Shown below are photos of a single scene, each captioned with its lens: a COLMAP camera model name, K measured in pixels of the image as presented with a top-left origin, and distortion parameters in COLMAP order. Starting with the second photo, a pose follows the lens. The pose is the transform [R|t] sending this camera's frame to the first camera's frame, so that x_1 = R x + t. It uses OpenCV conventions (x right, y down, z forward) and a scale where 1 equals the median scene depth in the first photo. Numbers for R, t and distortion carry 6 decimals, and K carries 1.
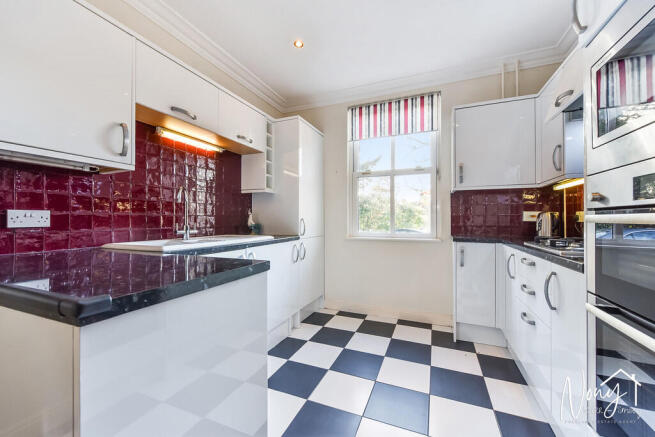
lens RADIAL K [[263.3, 0, 324.7], [0, 263.3, 217.2], [0, 0, 1]] dist [-0.003160, -0.002264]
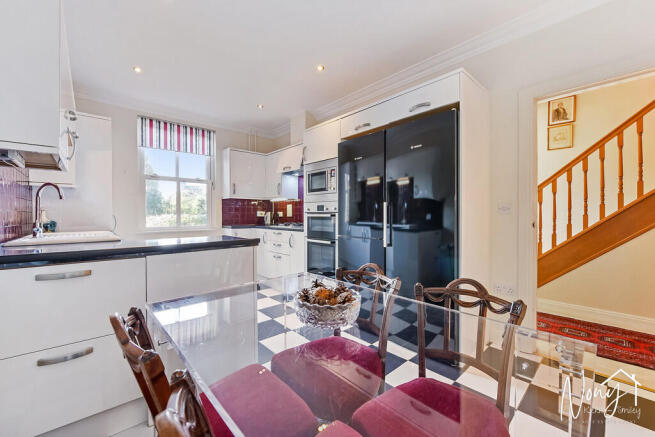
lens RADIAL K [[263.3, 0, 330.1], [0, 263.3, 217.8], [0, 0, 1]] dist [-0.003160, -0.002264]
pose [[0.425584, -0.007978, 0.904884, -0.642041], [-0.009263, 0.999870, 0.013172, -0.003924], [-0.904871, -0.013987, 0.425455, -0.249370]]
